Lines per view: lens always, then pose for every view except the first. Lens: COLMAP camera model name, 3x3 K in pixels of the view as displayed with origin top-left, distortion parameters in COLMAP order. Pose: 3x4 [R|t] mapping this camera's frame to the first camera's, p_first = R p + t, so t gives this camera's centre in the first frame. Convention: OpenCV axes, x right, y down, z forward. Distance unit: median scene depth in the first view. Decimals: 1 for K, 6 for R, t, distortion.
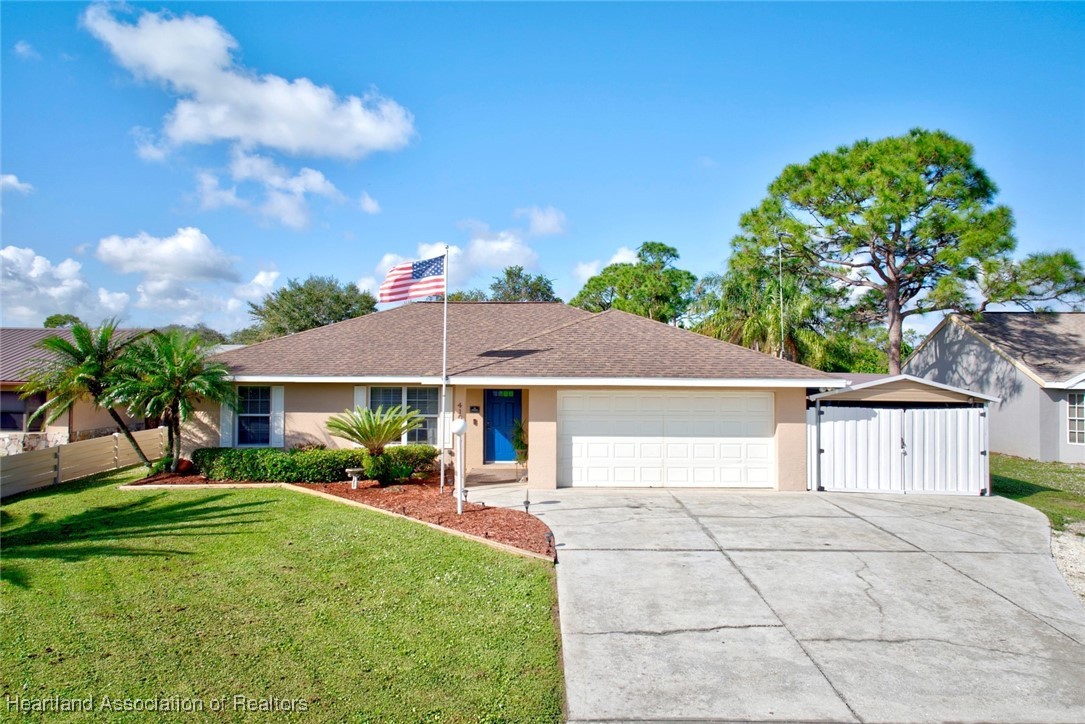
lens RADIAL K [[721.9, 0, 542.5], [0, 721.9, 362.0], [0, 0, 1]] dist [0.052211, 0.001223]
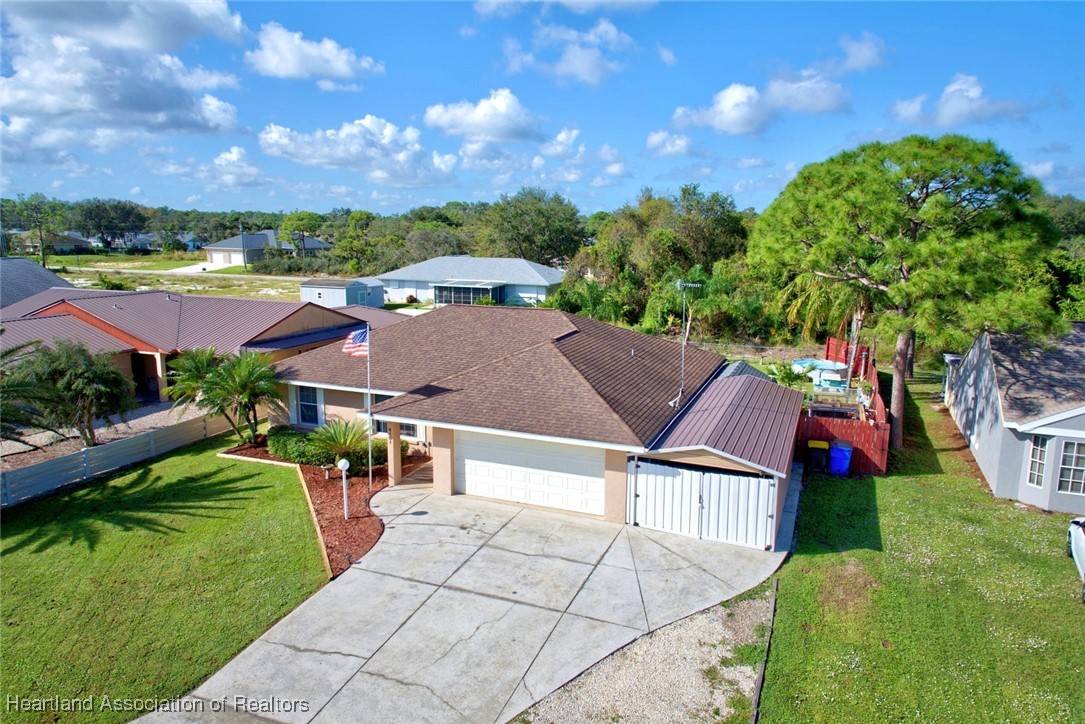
lens RADIAL K [[721.9, 0, 542.5], [0, 721.9, 362.0], [0, 0, 1]] dist [0.052211, 0.001223]
pose [[0.922794, 0.071259, -0.378647, 0.684104], [0.003554, 0.981132, 0.193306, -0.340335], [0.385278, -0.179727, 0.905129, -0.137882]]
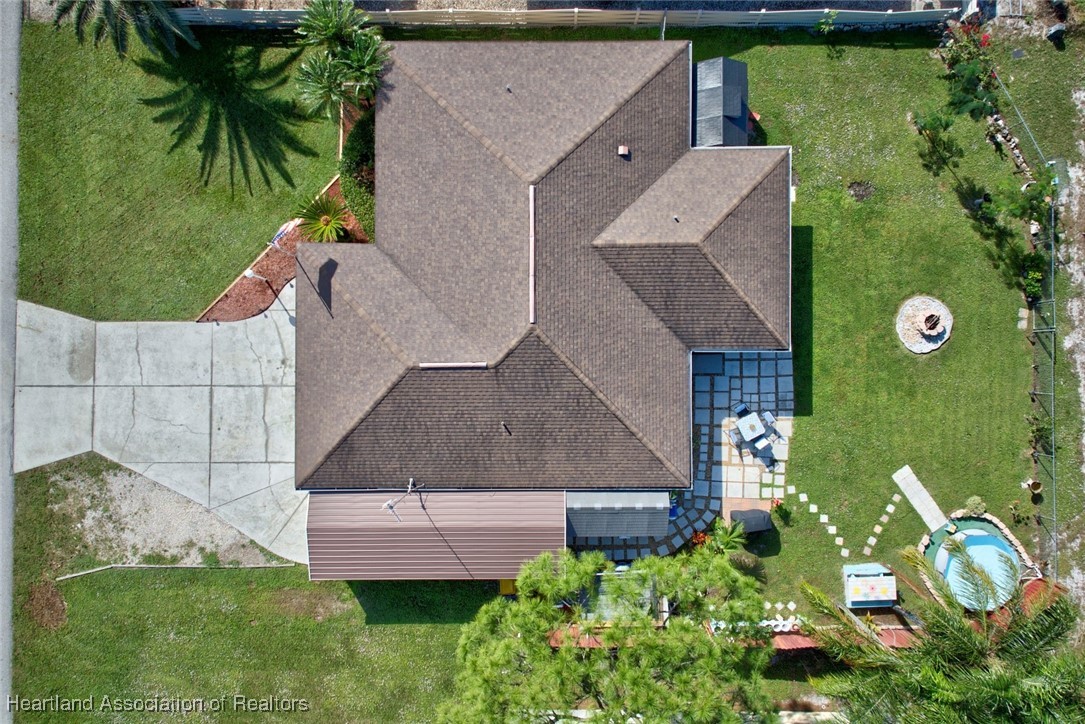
lens RADIAL K [[721.9, 0, 542.5], [0, 721.9, 362.0], [0, 0, 1]] dist [0.052211, 0.001223]
pose [[-0.007904, 0.999772, -0.019815, 0.142709], [0.006766, 0.019869, 0.999780, -1.637172], [0.999946, 0.007768, -0.006921, 1.539542]]
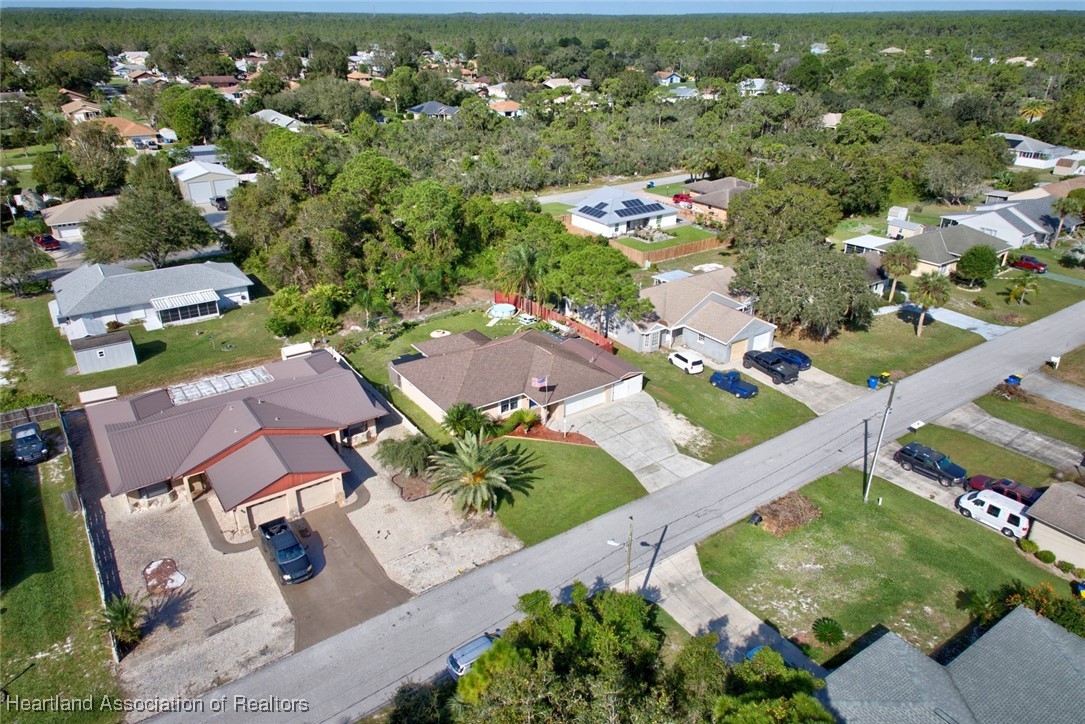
lens RADIAL K [[721.9, 0, 542.5], [0, 721.9, 362.0], [0, 0, 1]] dist [0.052211, 0.001223]
pose [[0.823982, -0.243741, 0.511511, -2.086546], [-0.006627, 0.898540, 0.438841, -1.895556], [-0.566577, -0.364987, 0.738766, -1.826192]]
